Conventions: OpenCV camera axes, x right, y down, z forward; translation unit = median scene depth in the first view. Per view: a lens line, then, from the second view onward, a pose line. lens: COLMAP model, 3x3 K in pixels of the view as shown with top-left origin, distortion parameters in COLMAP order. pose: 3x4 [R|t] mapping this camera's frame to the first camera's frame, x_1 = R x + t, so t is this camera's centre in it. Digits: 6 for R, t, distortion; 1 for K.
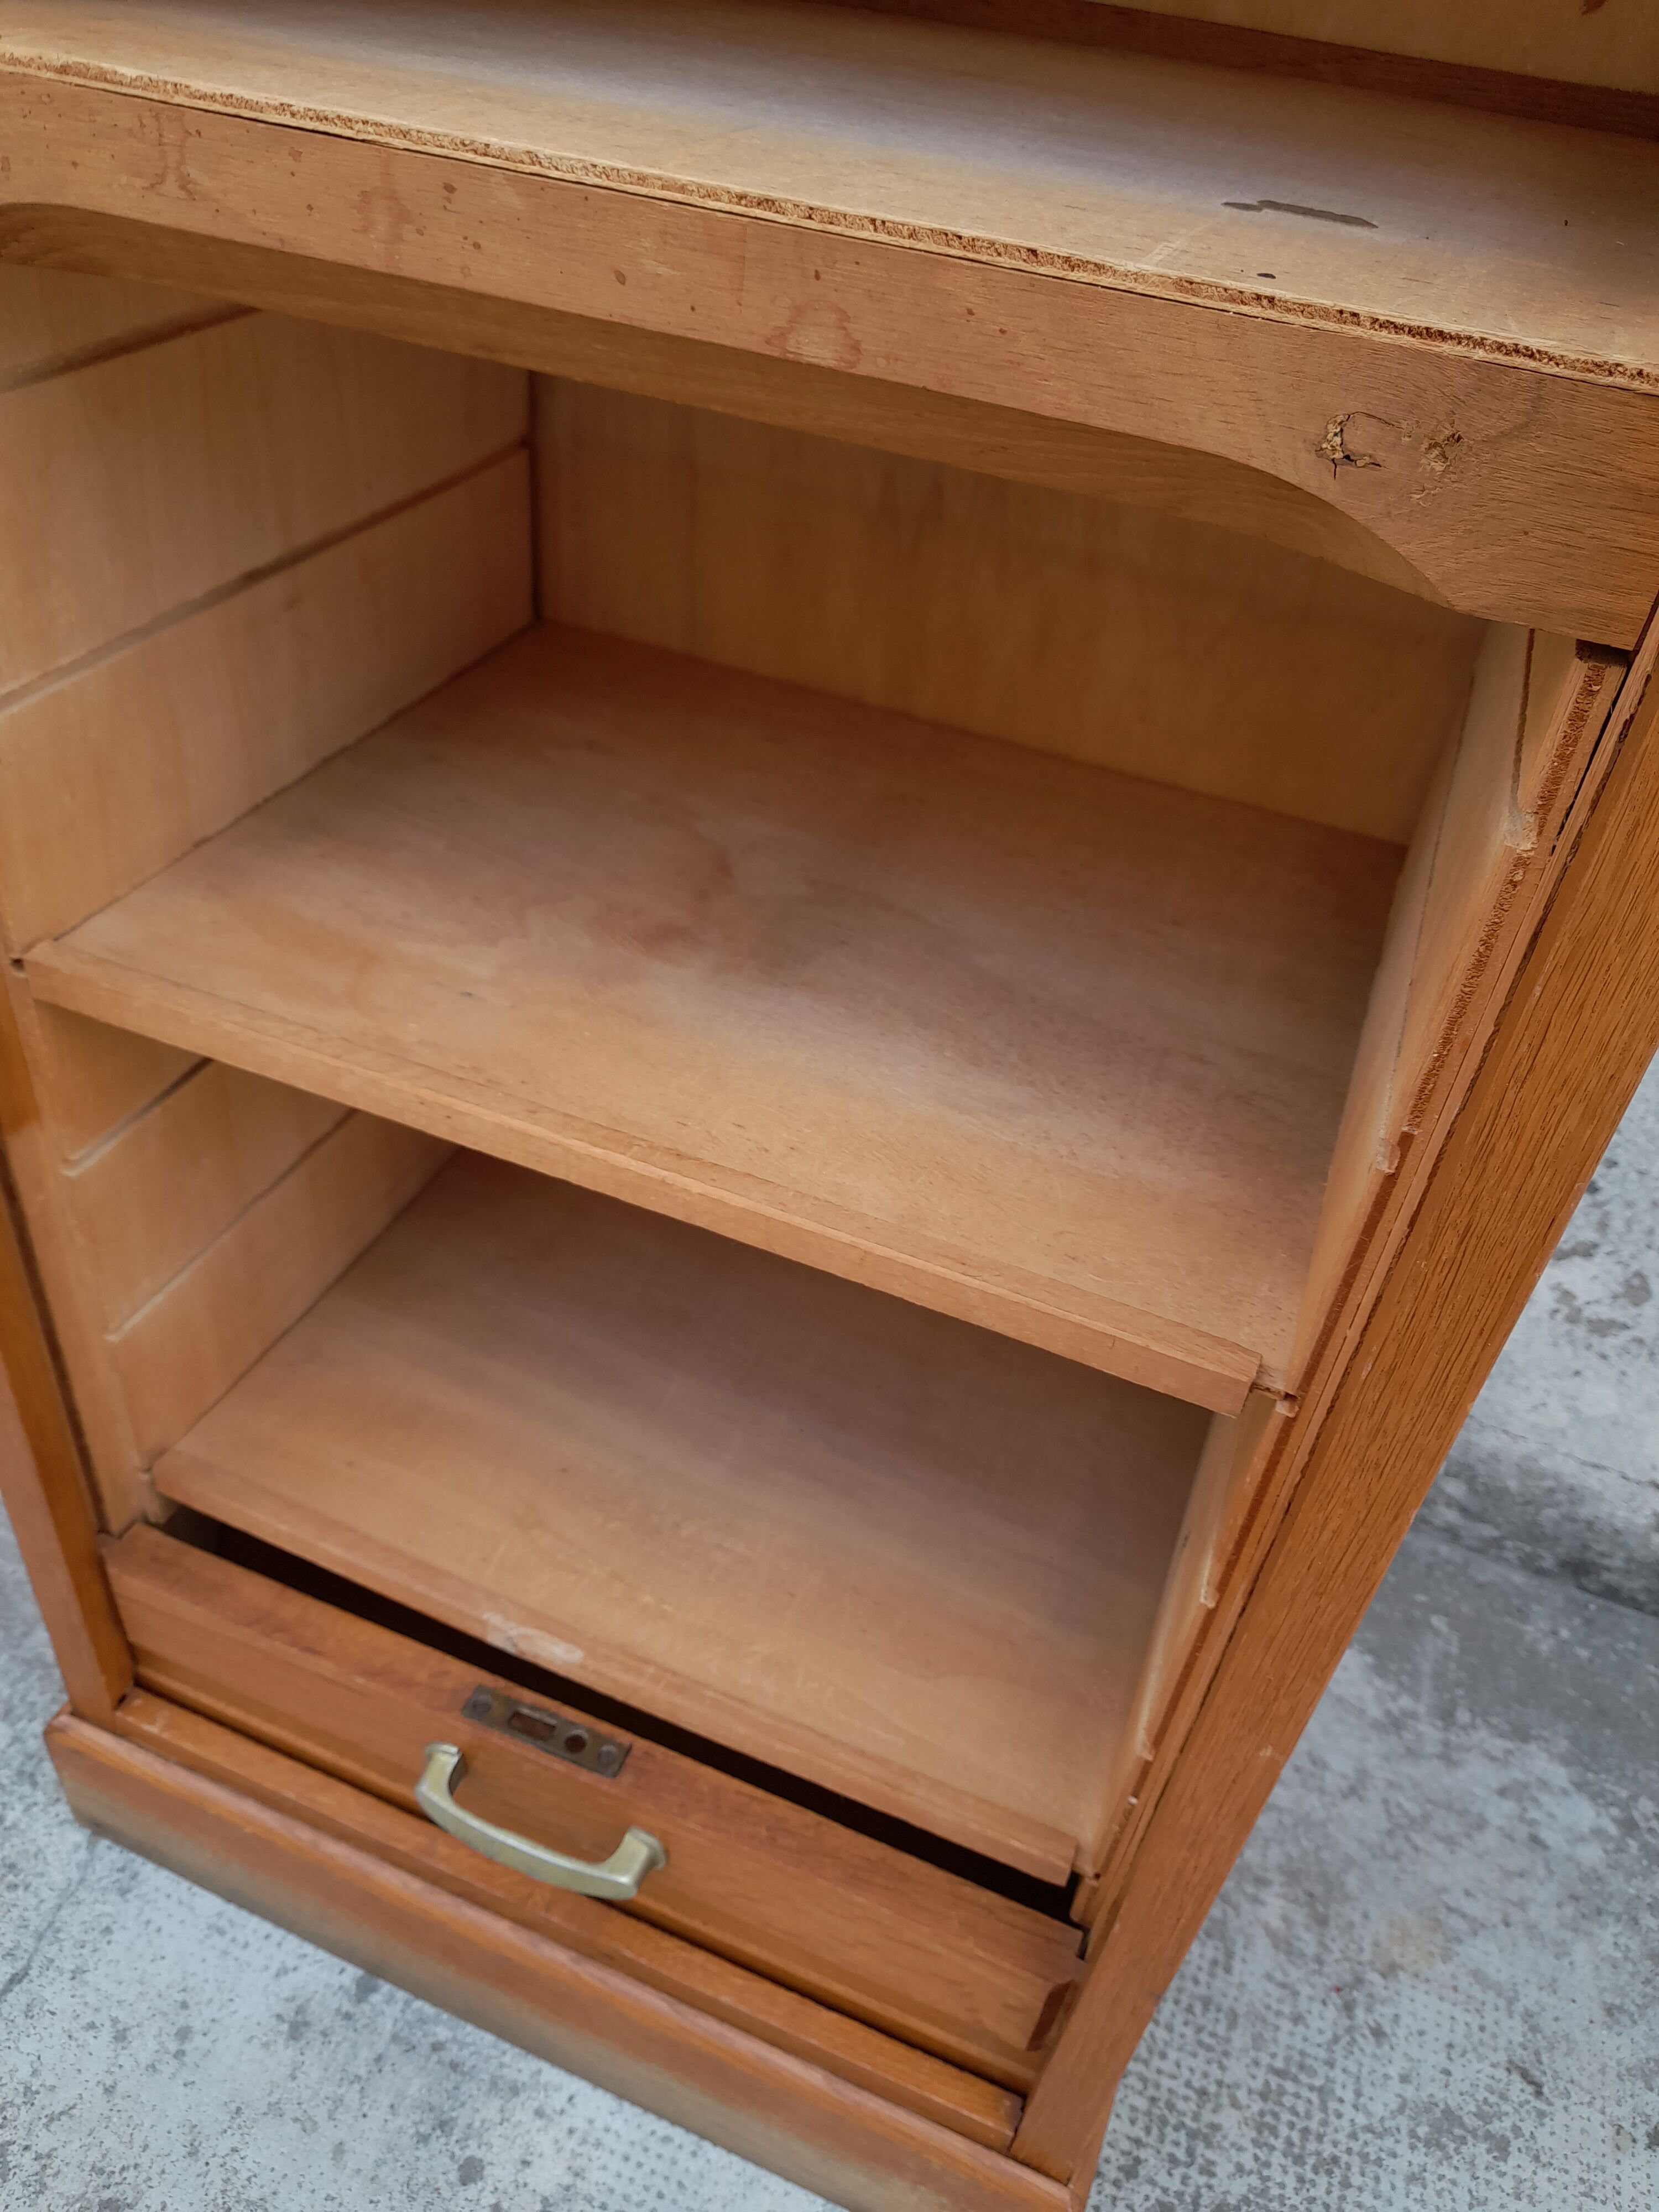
lens RADIAL K [[1631.4, 0, 836.3], [0, 1631.4, 1155.5], [0, 0, 1]] dist [0.034425, -0.030389]
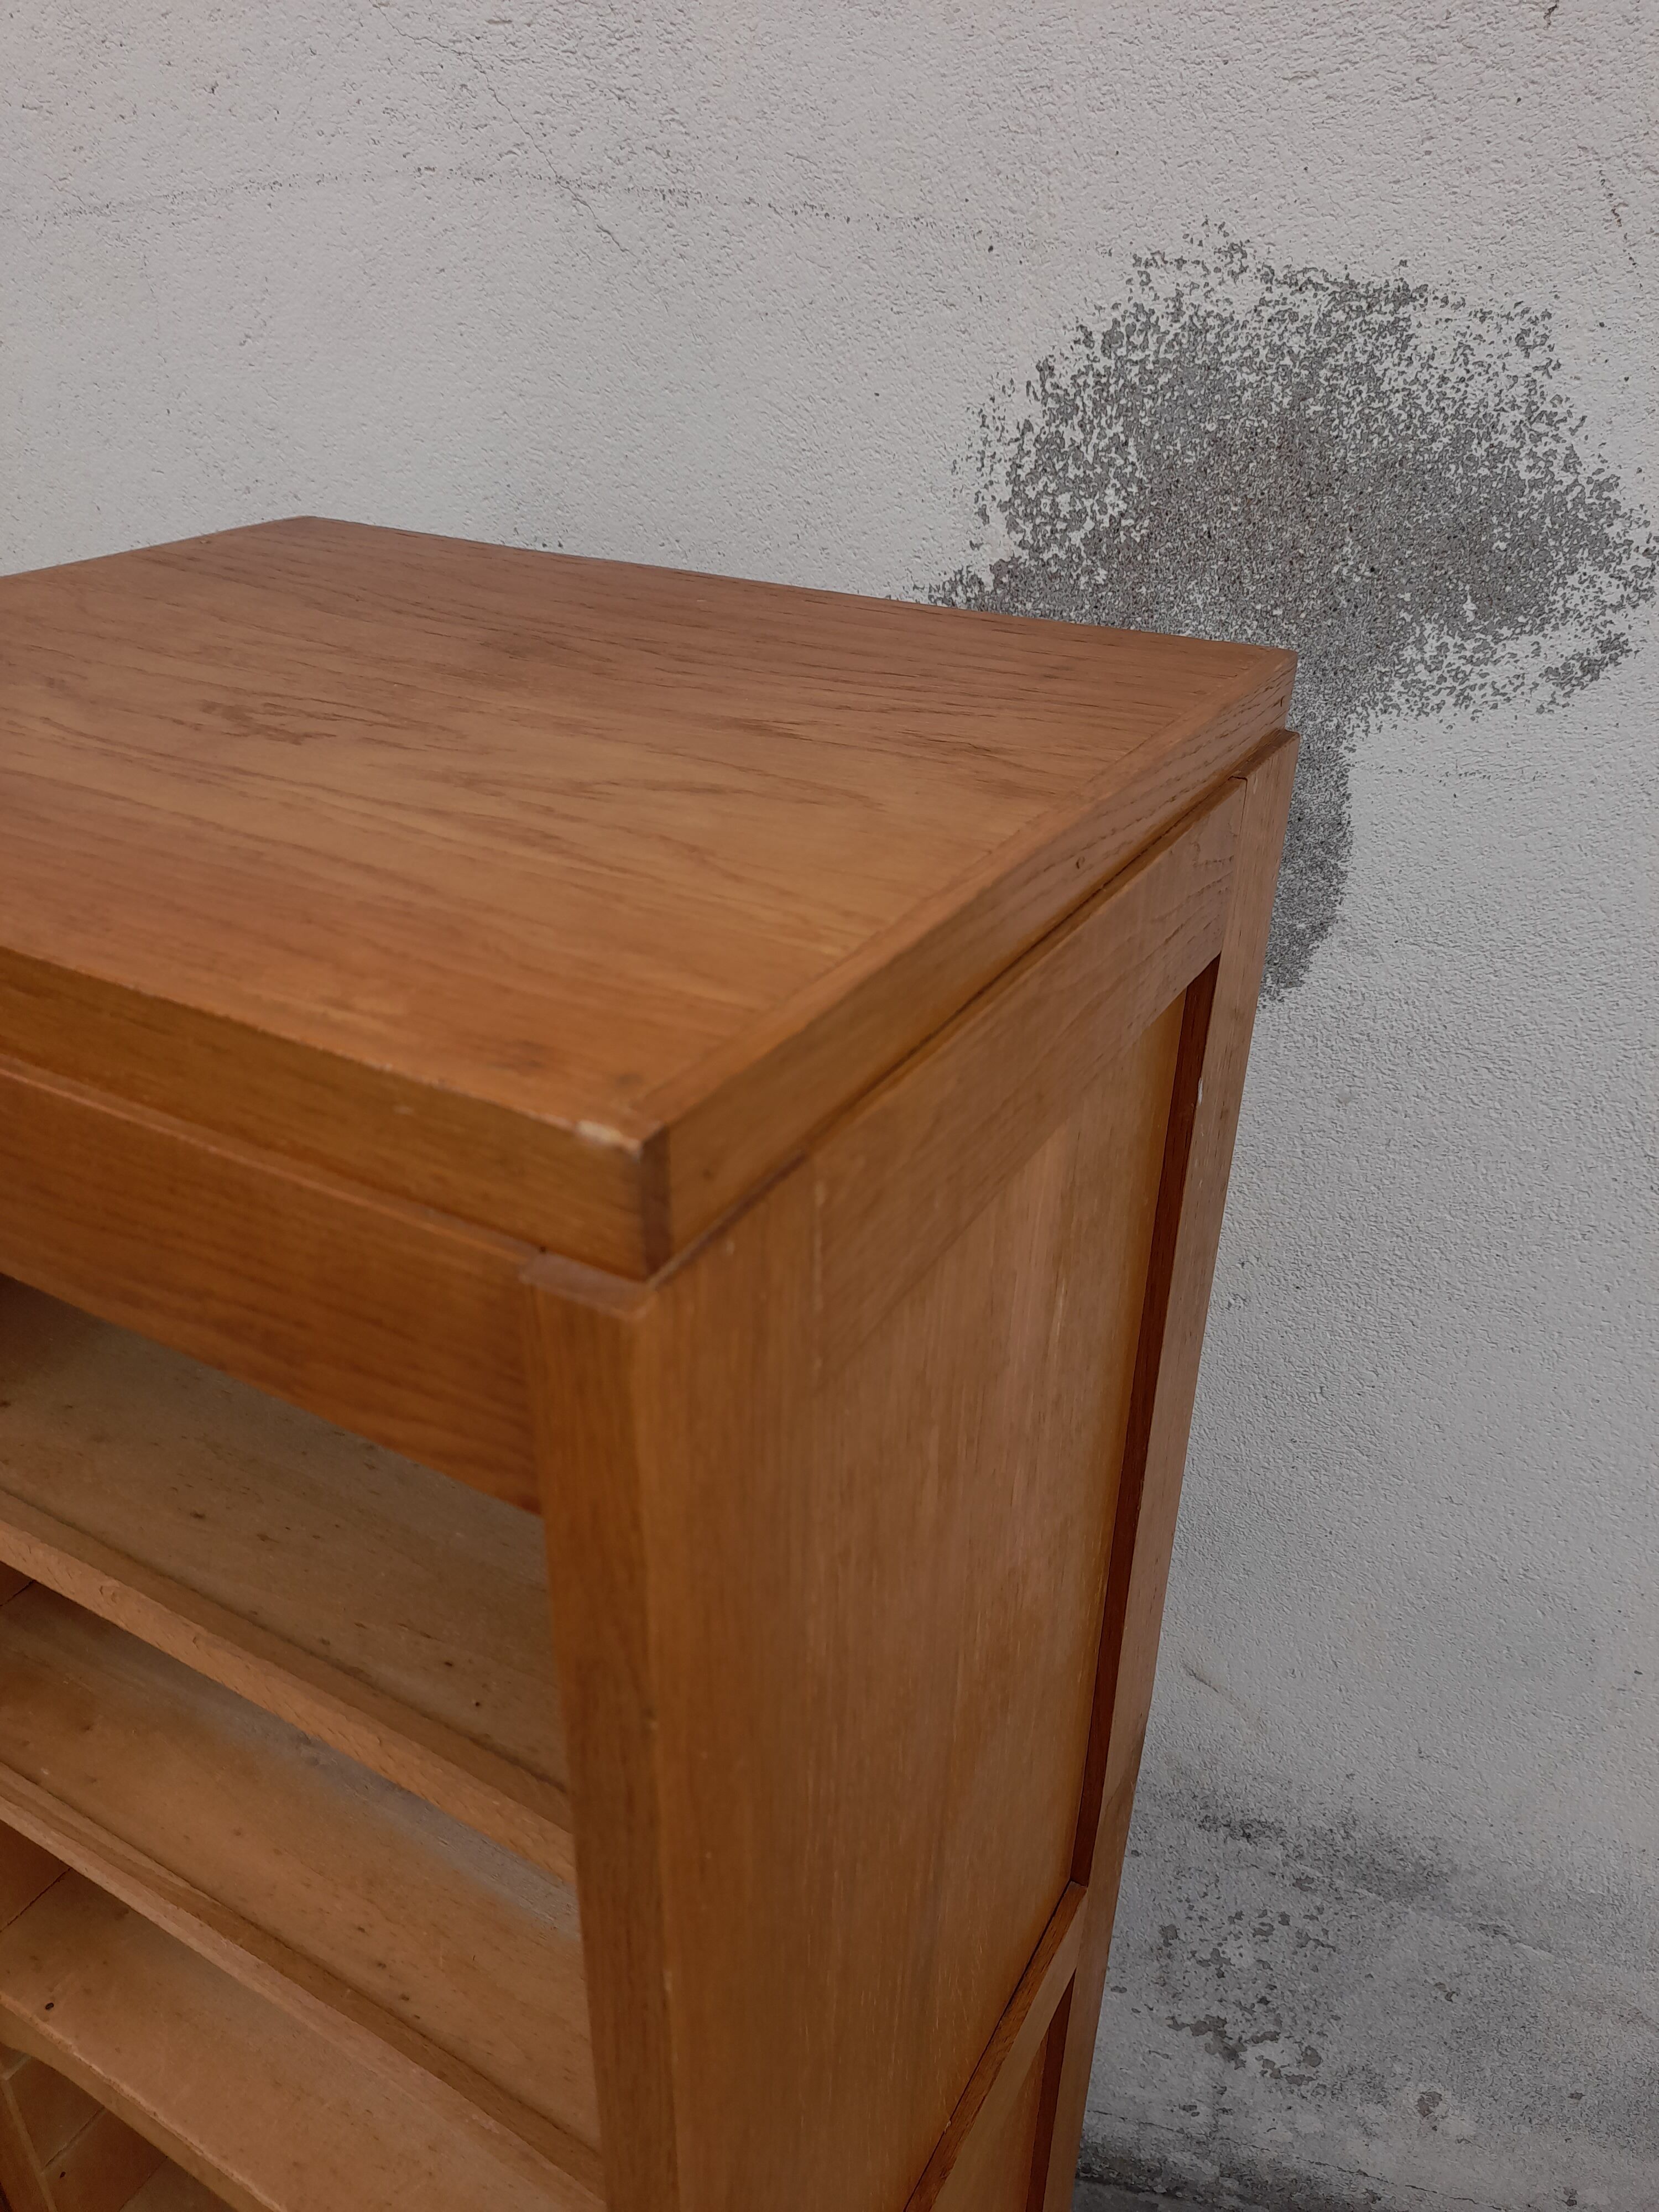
lens RADIAL K [[1631.4, 0, 827.6], [0, 1631.4, 1127.1], [0, 0, 1]] dist [0.034425, -0.030389]
pose [[0.984425, -0.146373, 0.097378, 0.055703], [0.160205, 0.974995, -0.154010, -0.659695], [-0.072401, 0.167212, 0.983259, -0.622570]]
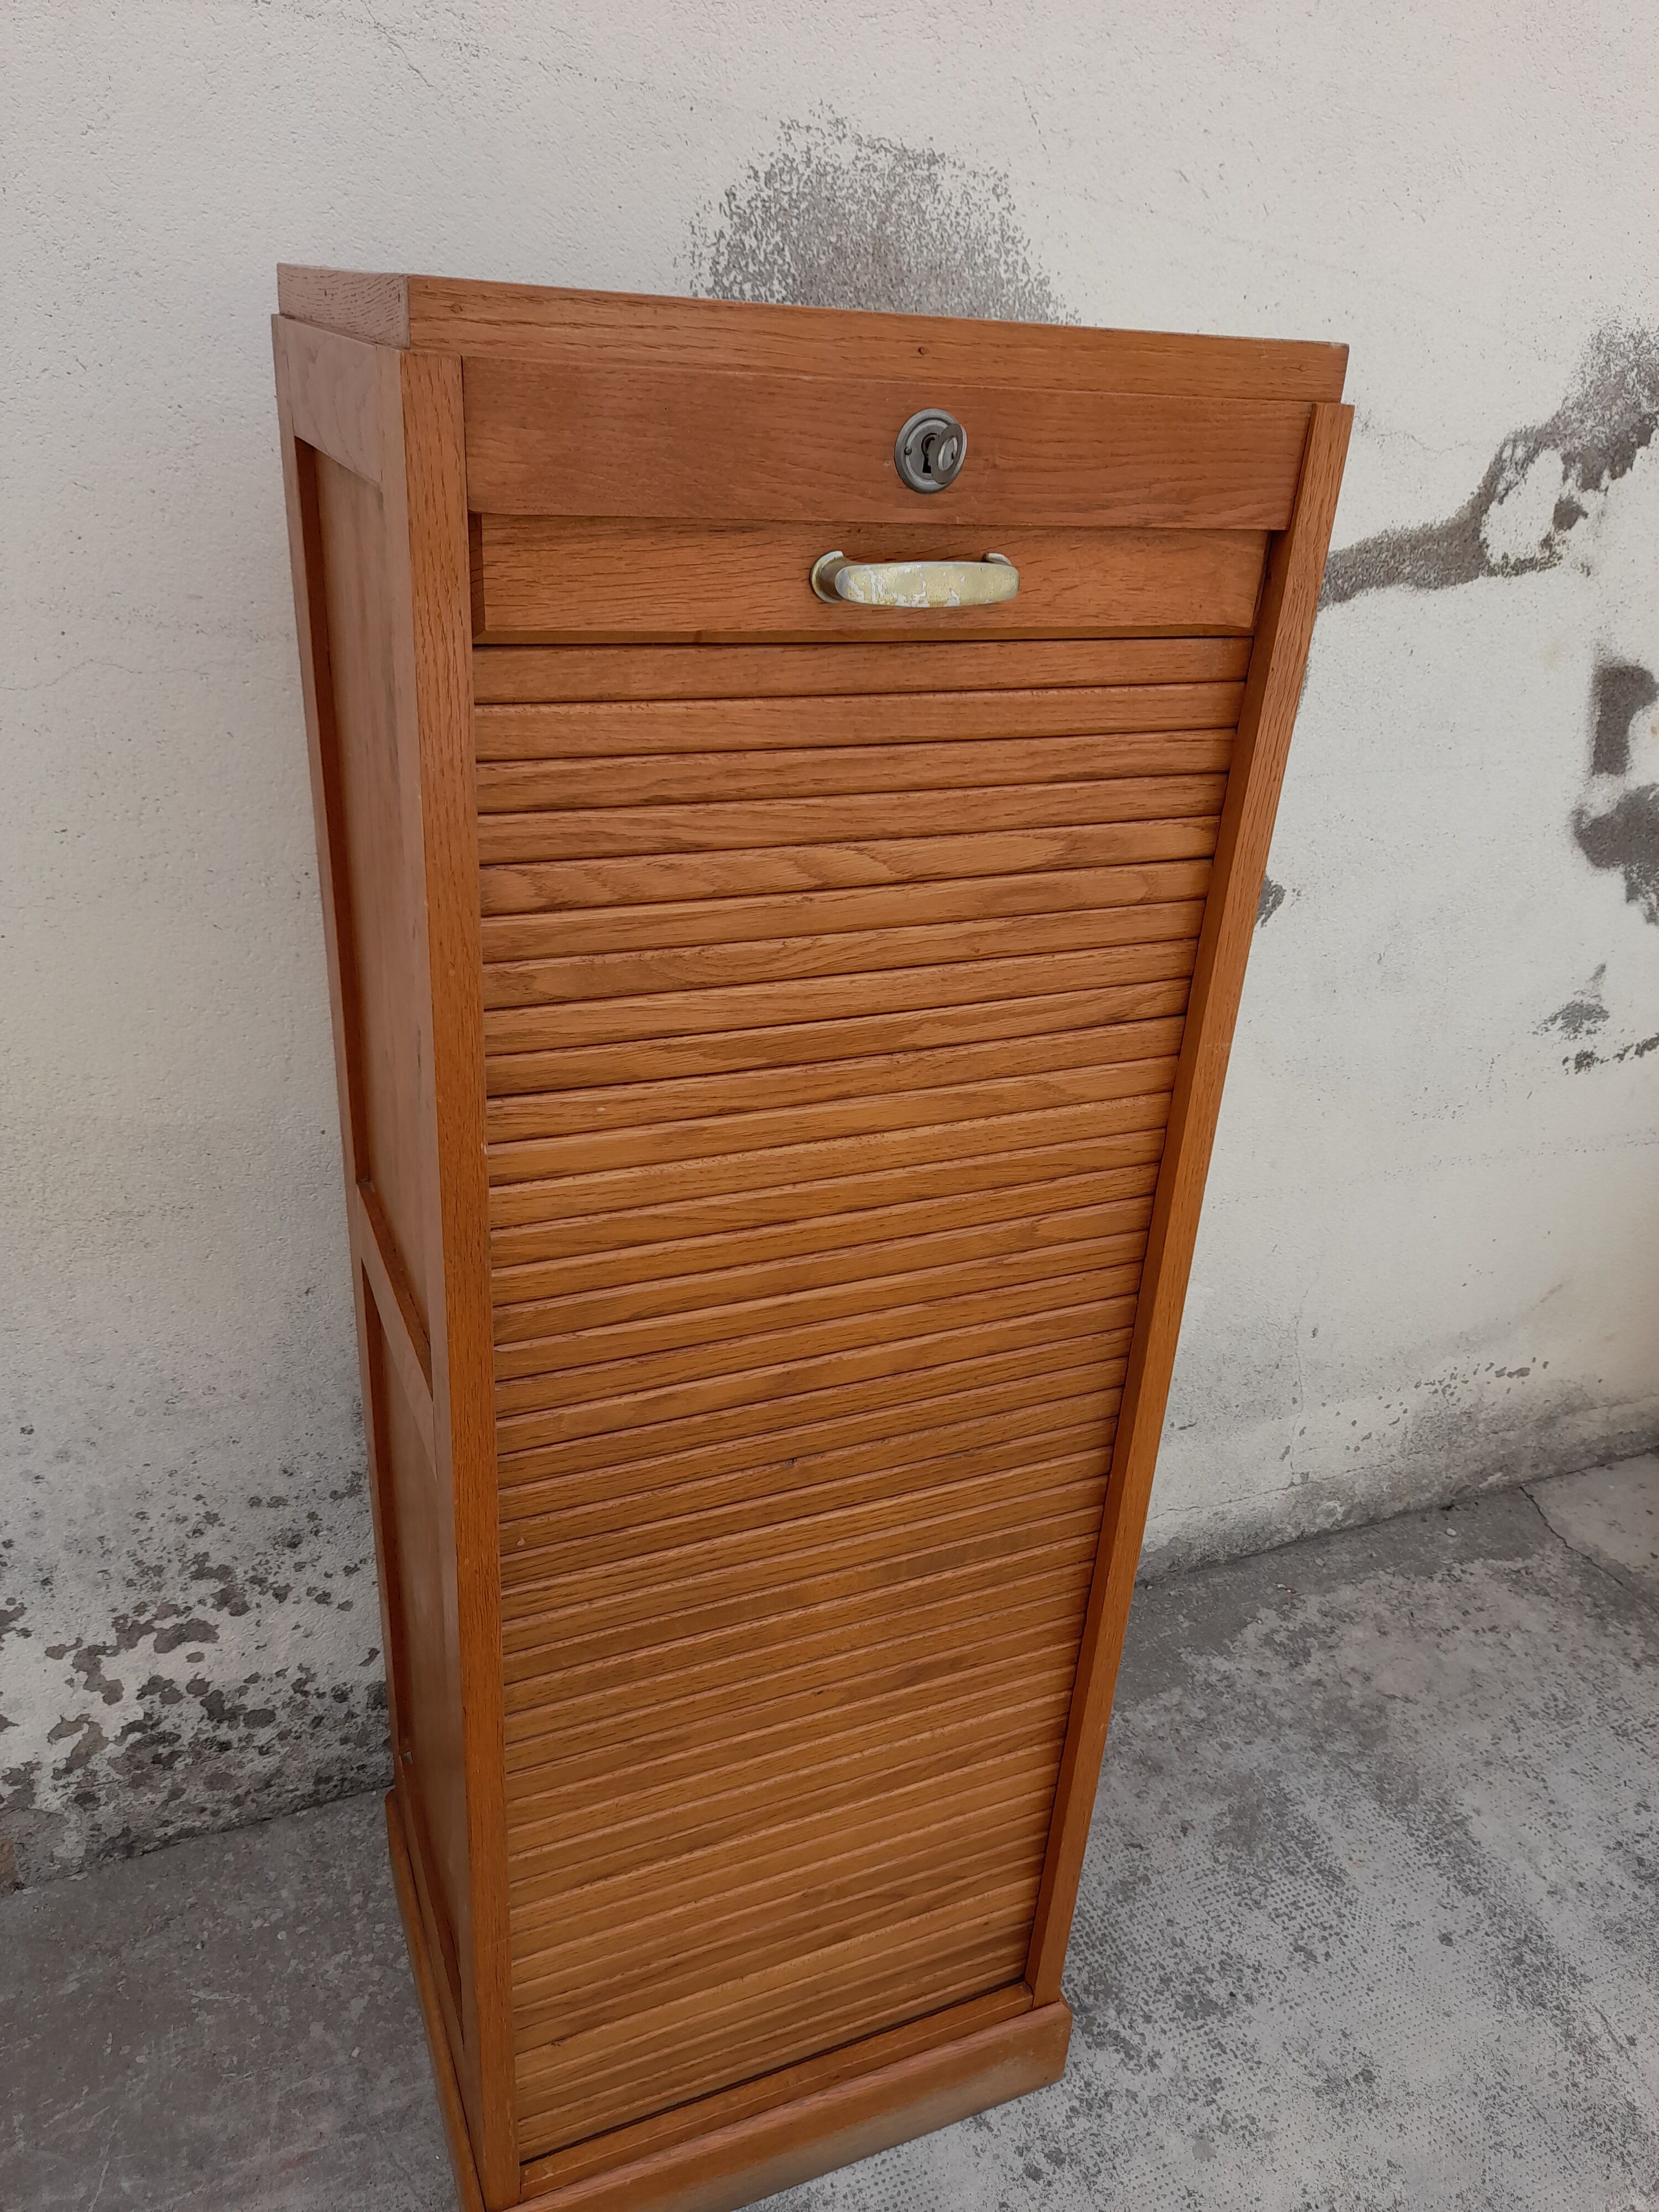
lens RADIAL K [[1631.4, 0, 828.6], [0, 1631.4, 1104.3], [0, 0, 1]] dist [0.034425, -0.030389]
pose [[0.711913, -0.355385, 0.605708, -0.808245], [0.453184, 0.891365, -0.009657, -0.445759], [-0.536474, 0.281372, 0.795629, -0.732469]]
